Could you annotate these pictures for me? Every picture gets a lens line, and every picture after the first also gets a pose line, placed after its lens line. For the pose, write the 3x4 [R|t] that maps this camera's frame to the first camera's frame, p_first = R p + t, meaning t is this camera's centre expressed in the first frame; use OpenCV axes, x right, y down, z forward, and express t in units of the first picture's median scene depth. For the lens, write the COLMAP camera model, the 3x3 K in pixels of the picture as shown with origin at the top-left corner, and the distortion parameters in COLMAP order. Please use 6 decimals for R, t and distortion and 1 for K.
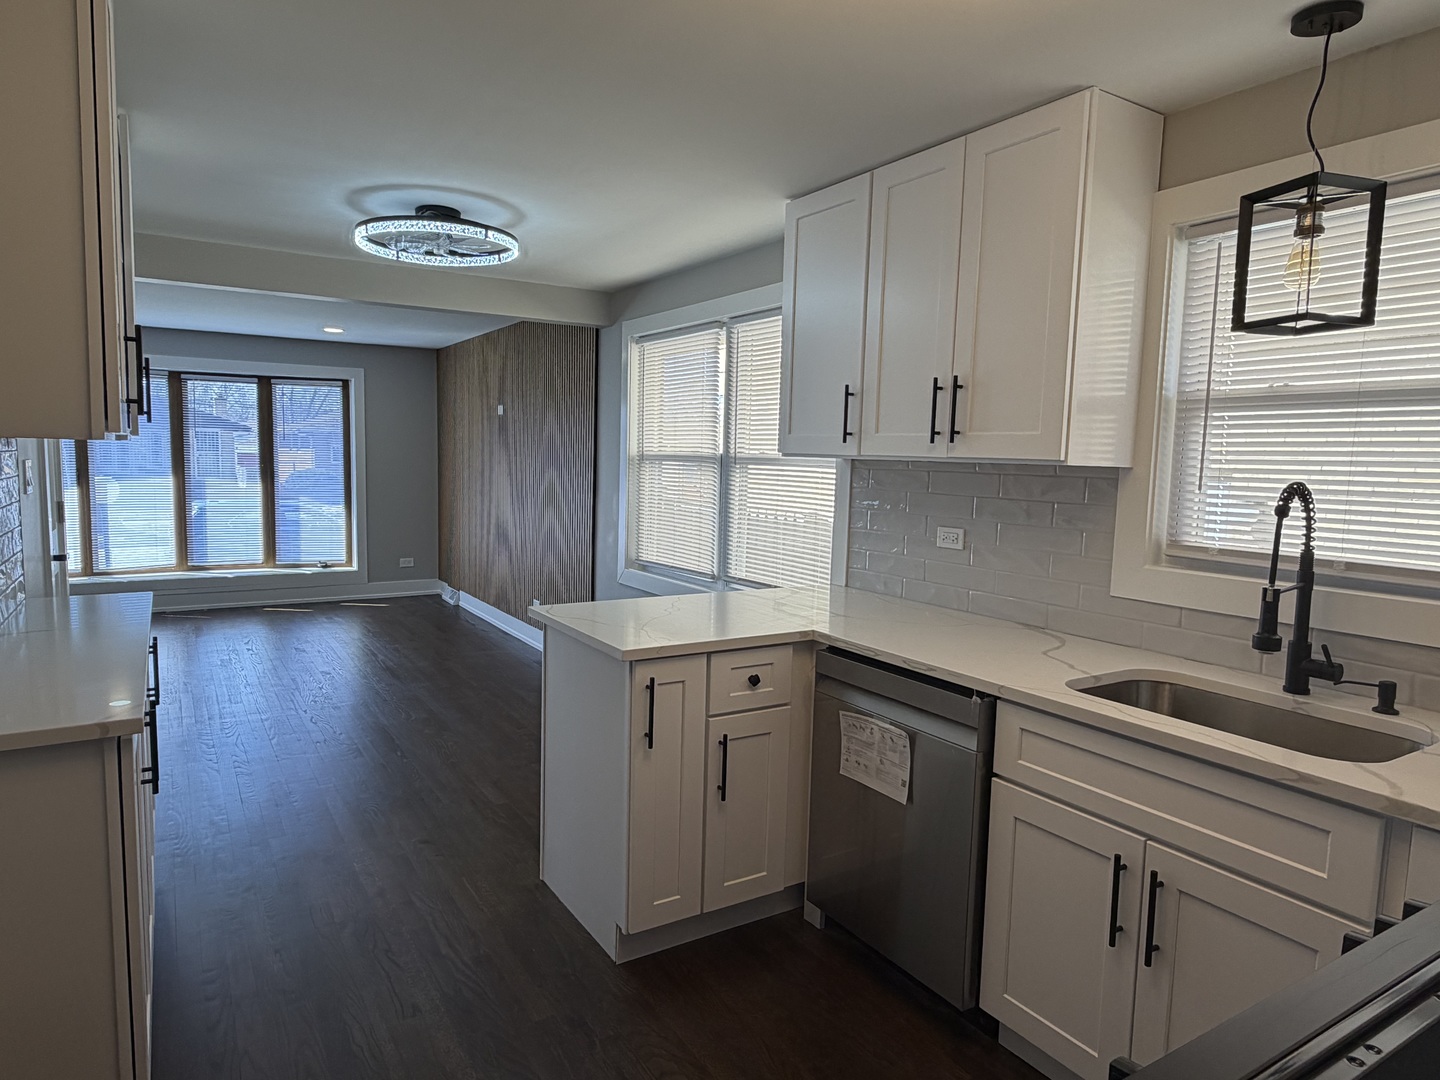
lens RADIAL K [[888.4, 0, 719.6], [0, 888.4, 532.2], [0, 0, 1]] dist [-0.000467, 0.000125]
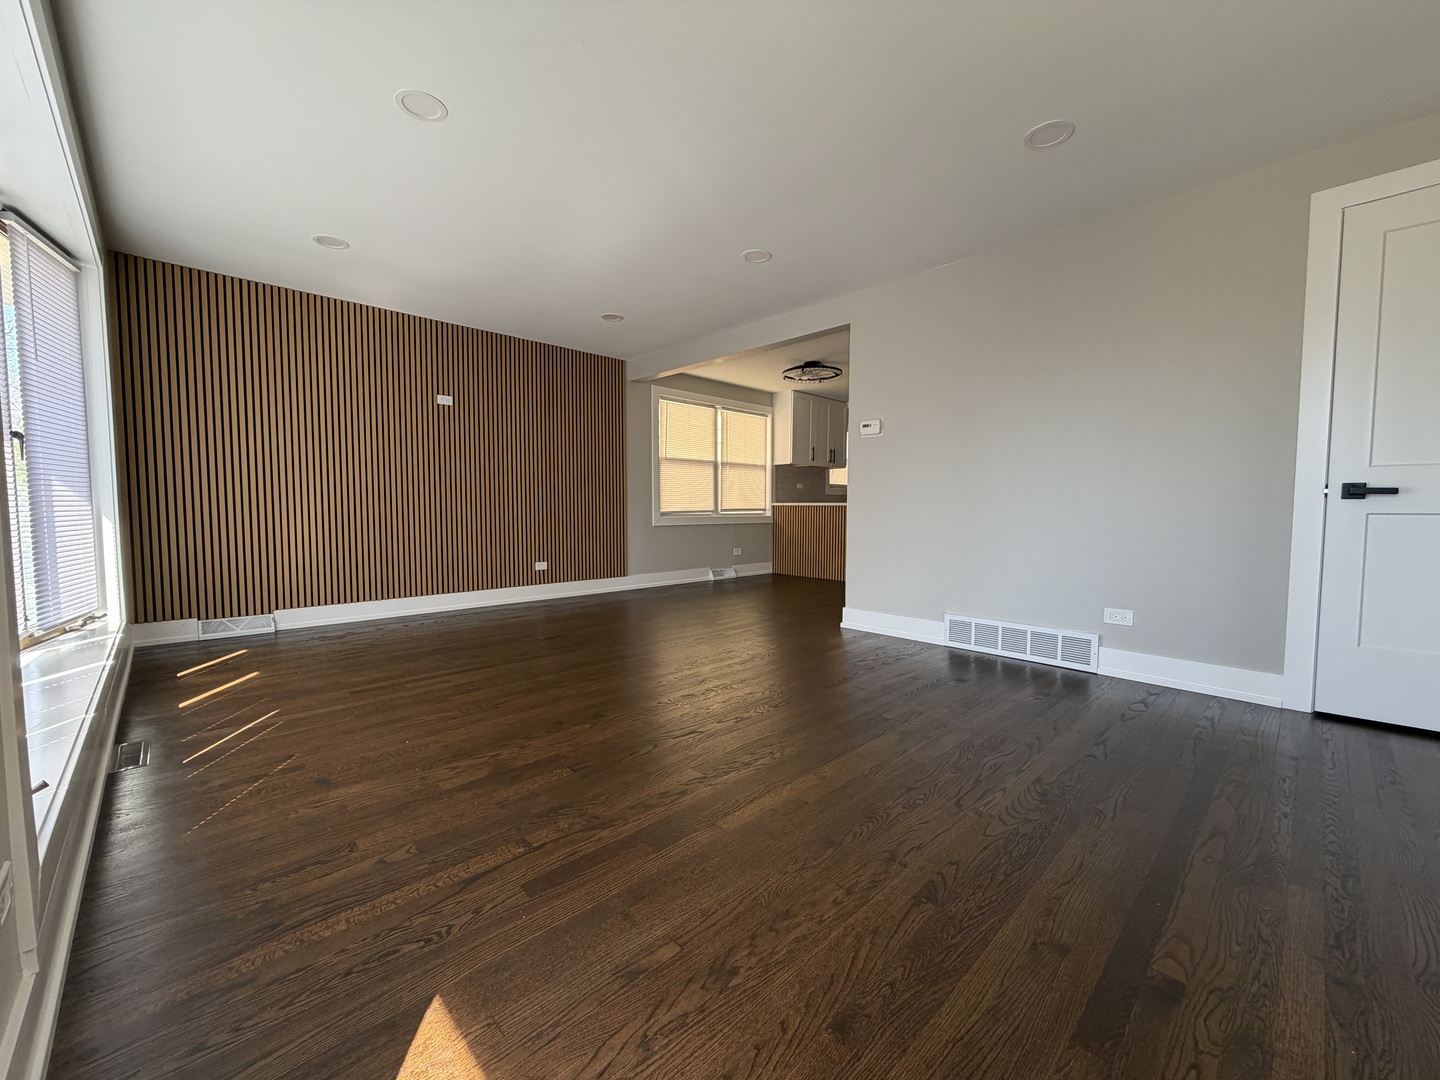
lens RADIAL K [[575.7, 0, 716.0], [0, 575.7, 544.5], [0, 0, 1]] dist [-0.000247, 0.000356]
pose [[-0.205319, -0.088171, 0.974715, -2.015216], [0.076376, 0.991453, 0.105773, -0.032690], [-0.975710, 0.096162, -0.196830, 1.707626]]
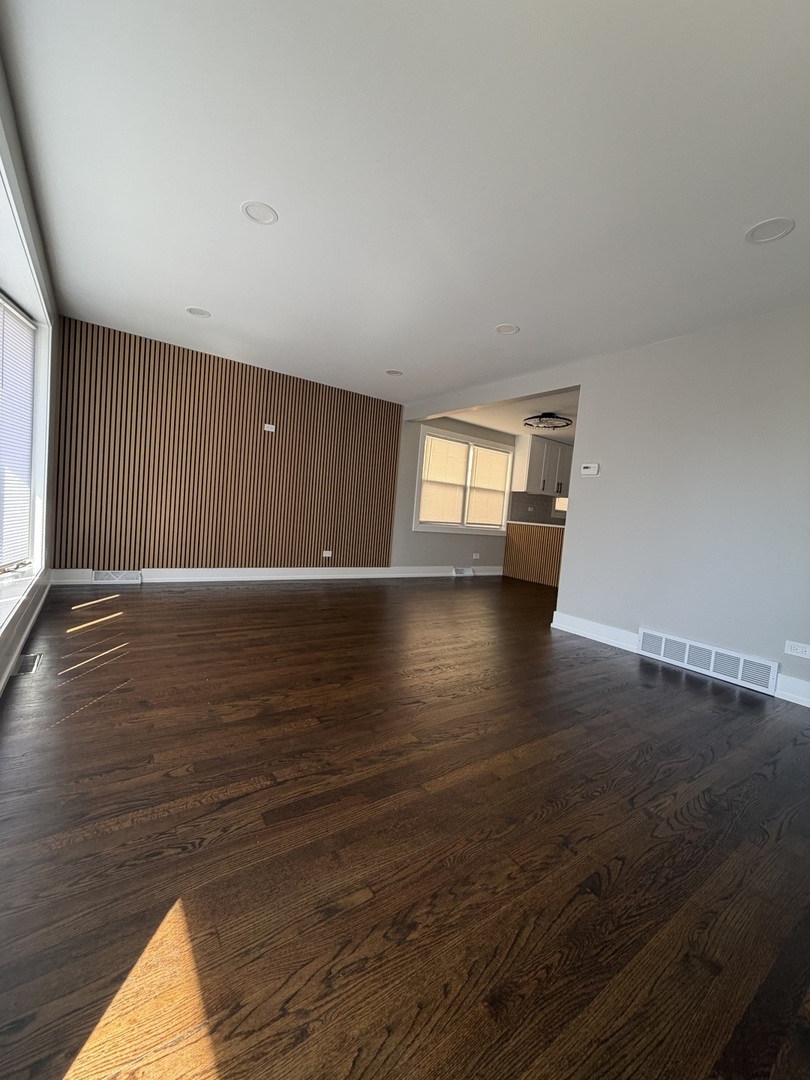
lens RADIAL K [[431.8, 0, 405.0], [0, 431.8, 540.0], [0, 0, 1]] dist [-0.000247, 0.000356]
pose [[-0.060433, -0.093055, 0.993825, -1.985923], [-0.000658, 0.995649, 0.093185, -0.044225], [-0.998172, 0.004977, -0.060232, 1.678581]]
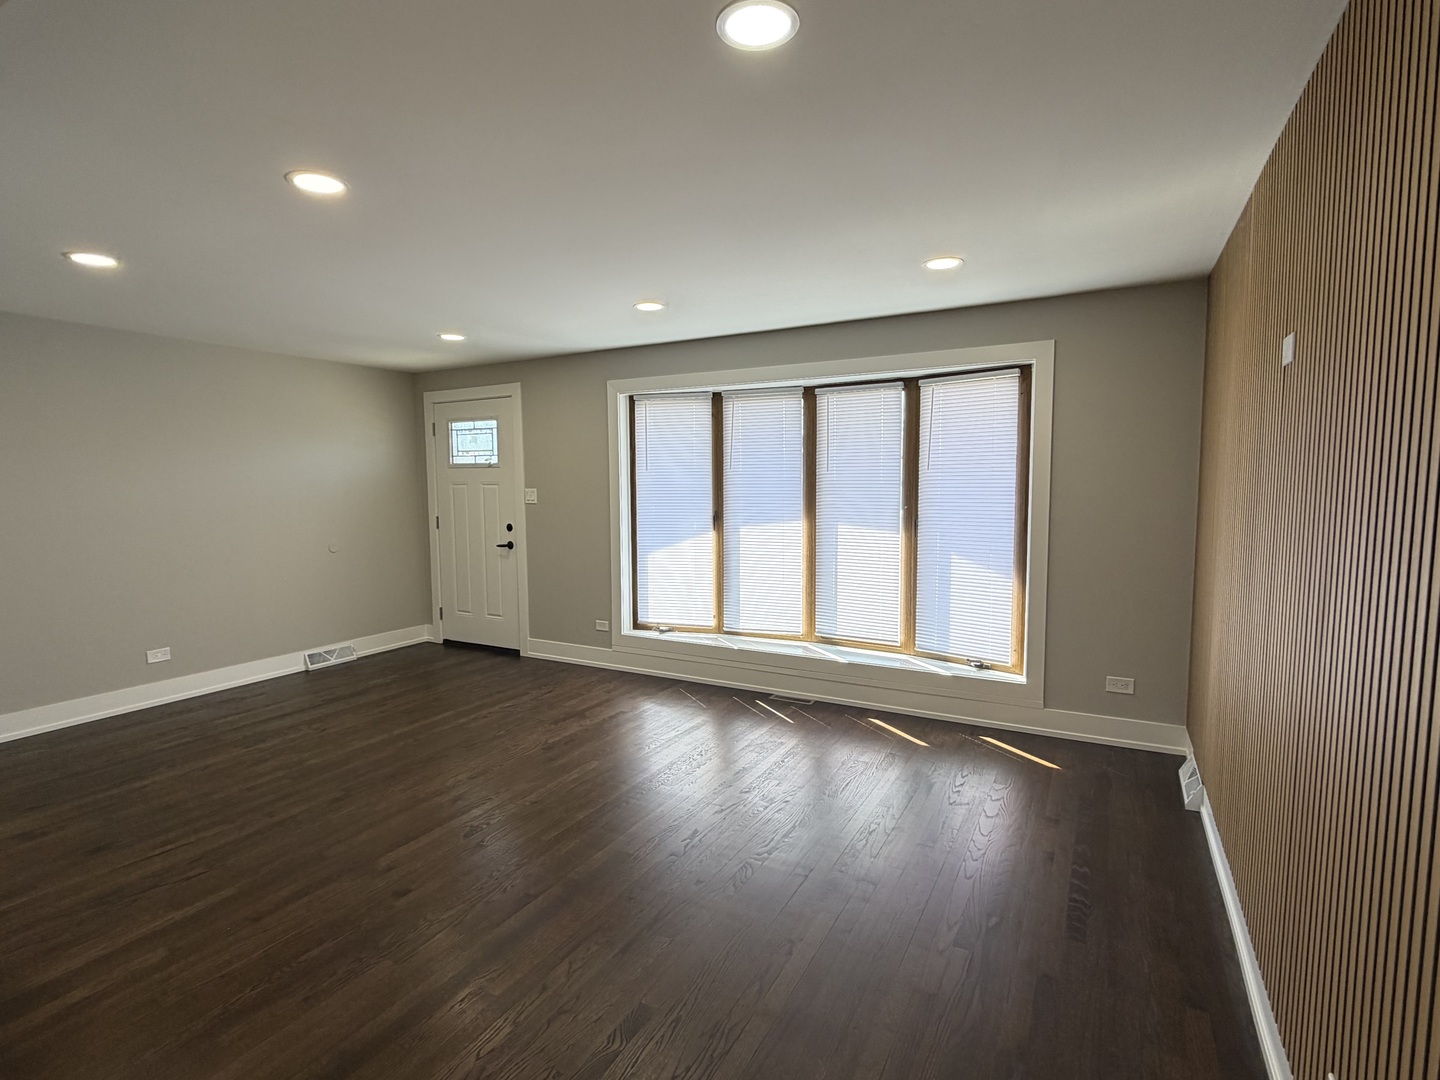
lens RADIAL K [[704.4, 0, 716.7], [0, 704.4, 542.6], [0, 0, 1]] dist [-0.000365, 0.000165]
pose [[0.482632, 0.051284, -0.874320, -0.240550], [-0.058189, 0.997956, 0.026415, -0.125117], [0.873888, 0.038127, 0.484630, 1.415326]]
